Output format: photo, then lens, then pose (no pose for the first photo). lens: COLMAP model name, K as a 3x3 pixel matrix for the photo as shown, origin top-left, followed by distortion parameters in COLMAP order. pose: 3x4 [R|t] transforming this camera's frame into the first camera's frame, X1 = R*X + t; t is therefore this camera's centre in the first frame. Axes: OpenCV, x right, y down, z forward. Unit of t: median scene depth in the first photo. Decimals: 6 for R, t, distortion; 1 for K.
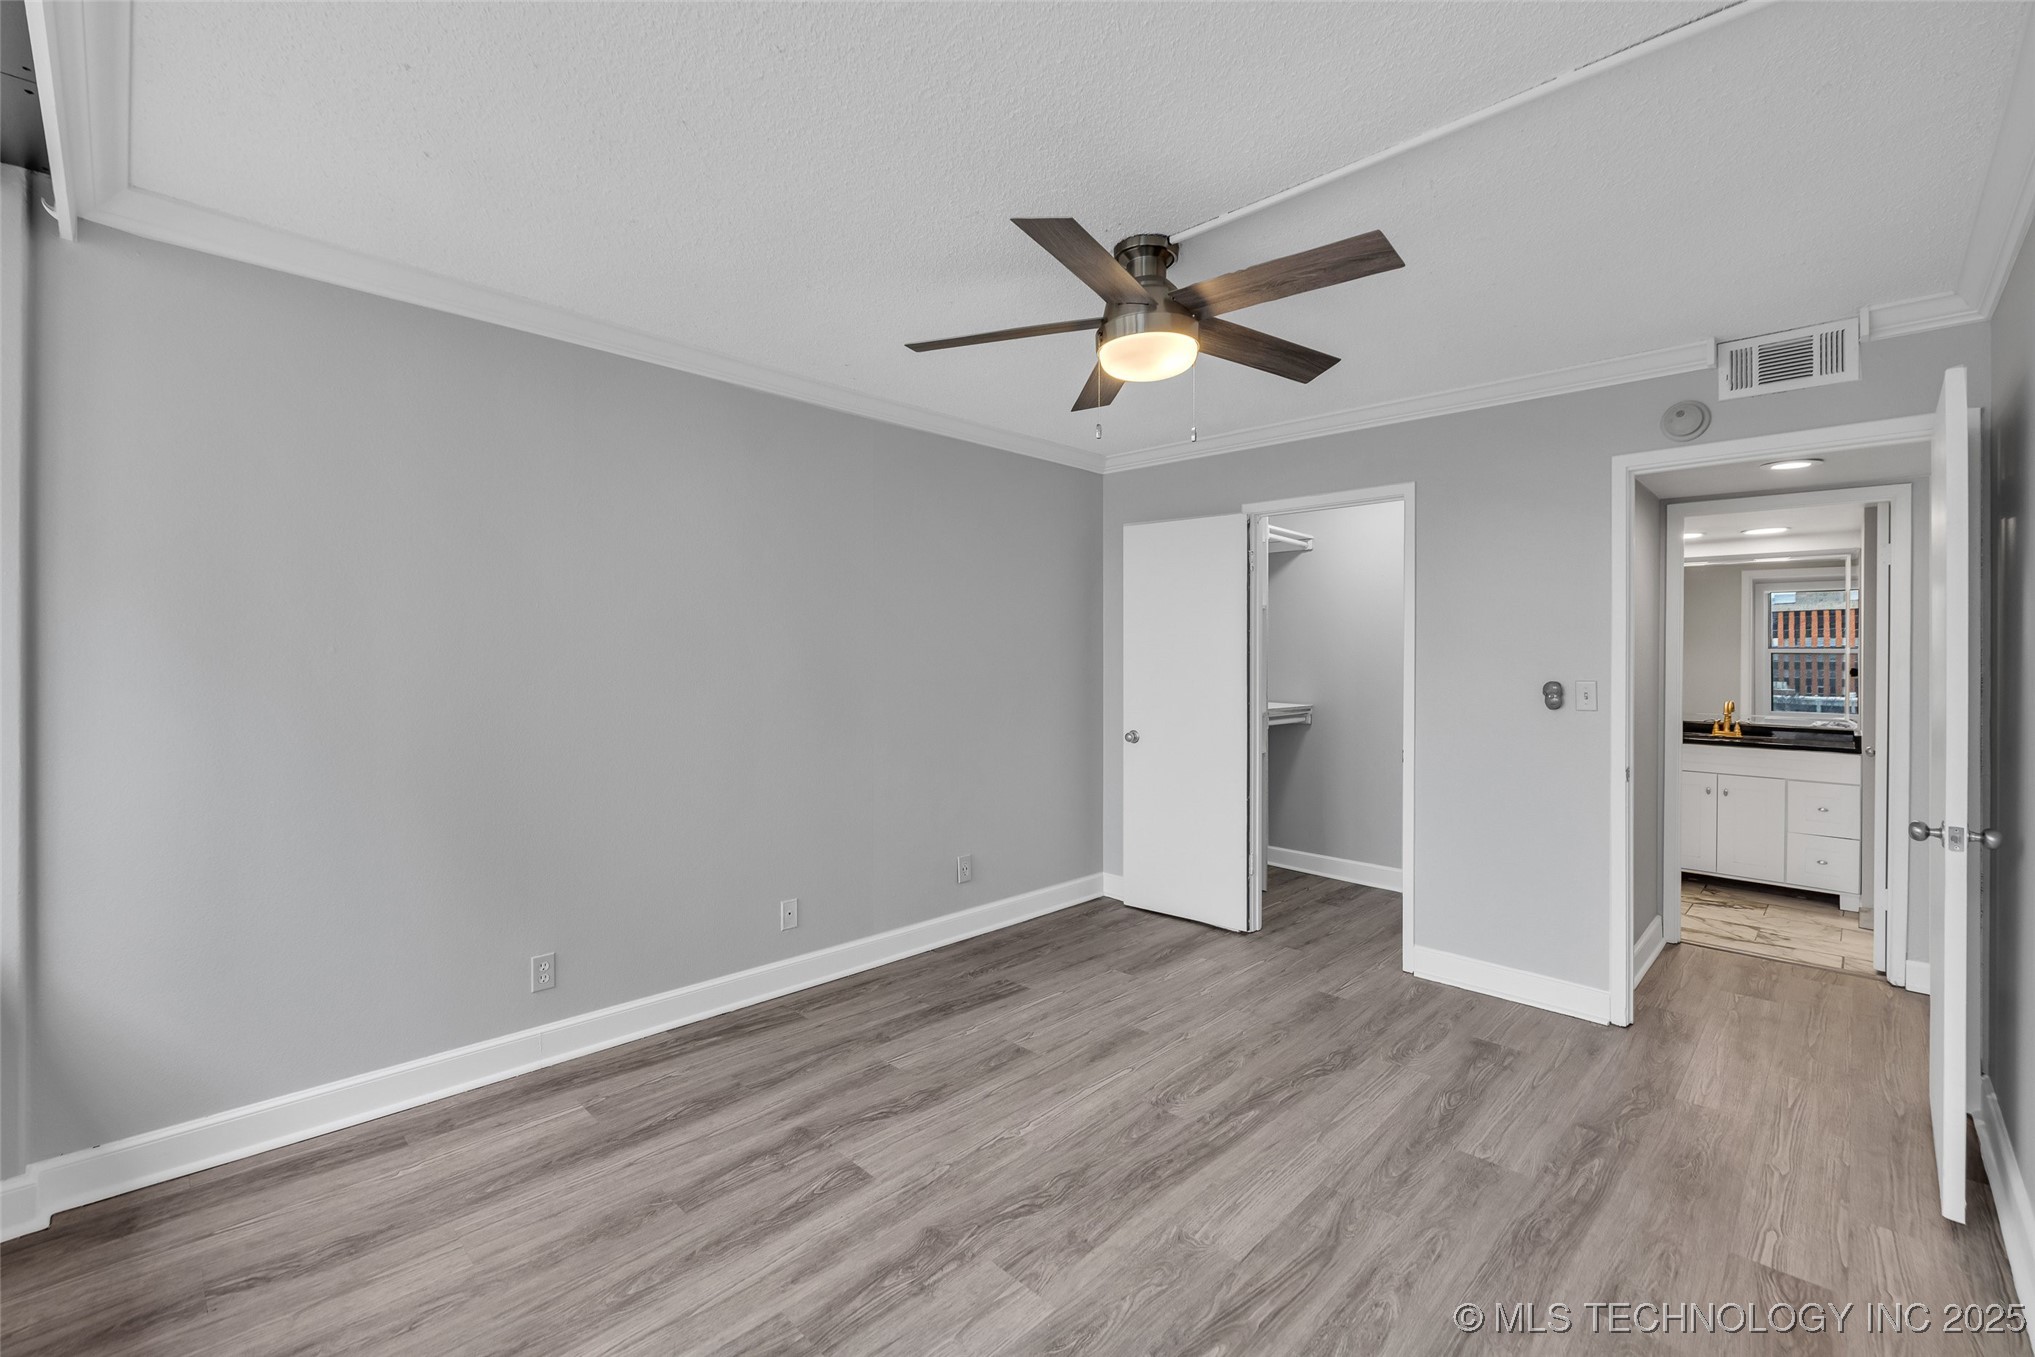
lens RADIAL K [[851.0, 0, 1015.7], [0, 851.0, 654.7], [0, 0, 1]] dist [-0.001819, 0.000356]
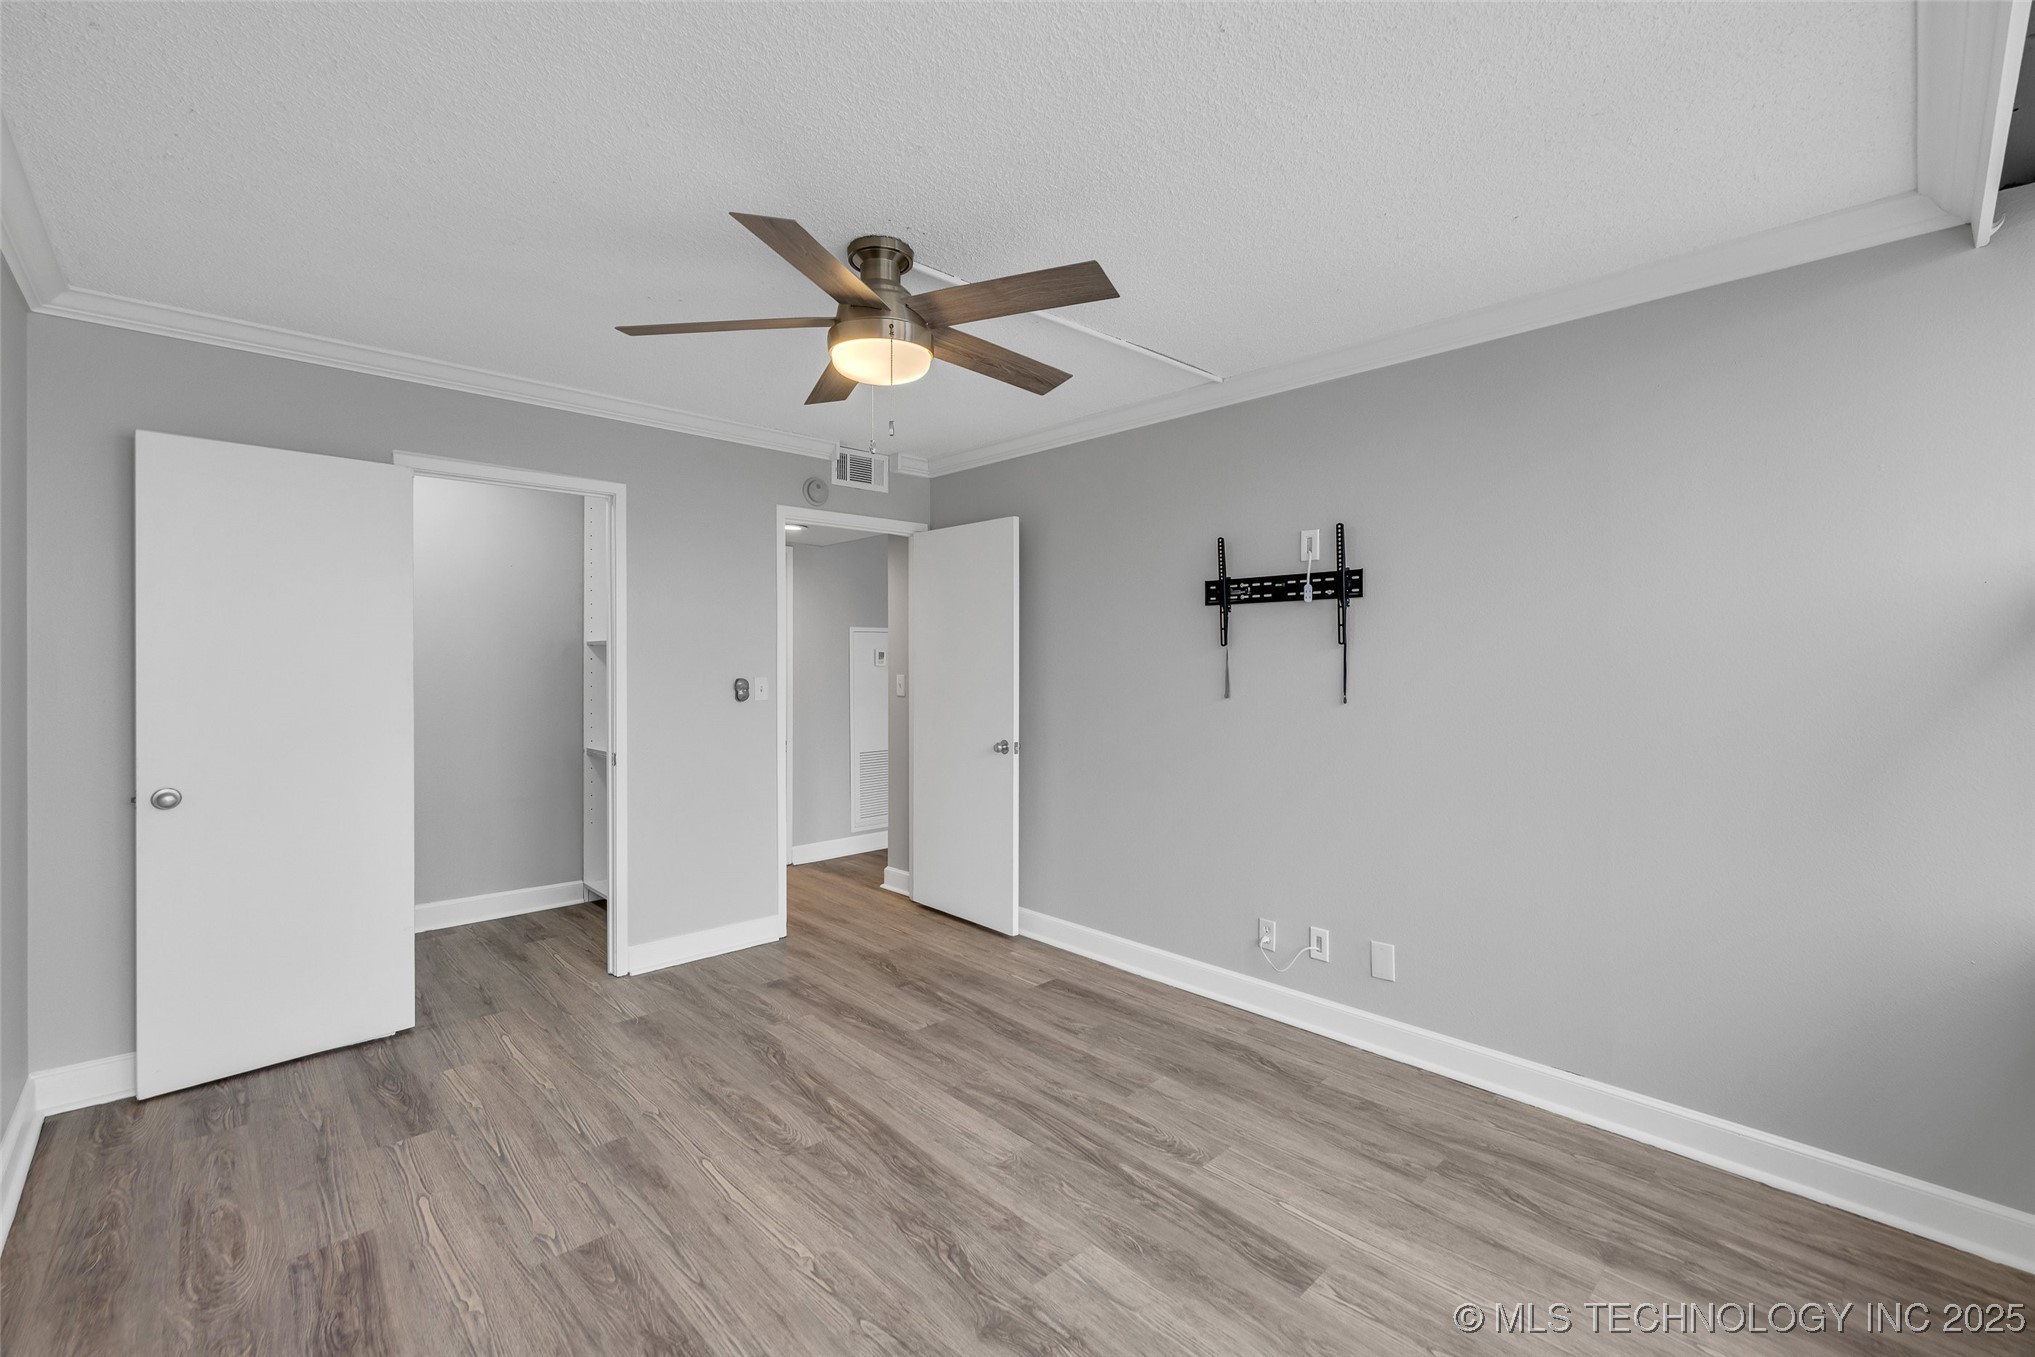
lens RADIAL K [[851.0, 0, 1015.7], [0, 851.0, 654.7], [0, 0, 1]] dist [-0.001819, 0.000356]
pose [[0.051349, -0.004477, 0.998671, -0.701904], [-0.004552, 0.999979, 0.004717, -0.013053], [-0.998670, -0.004788, 0.051328, 0.678804]]
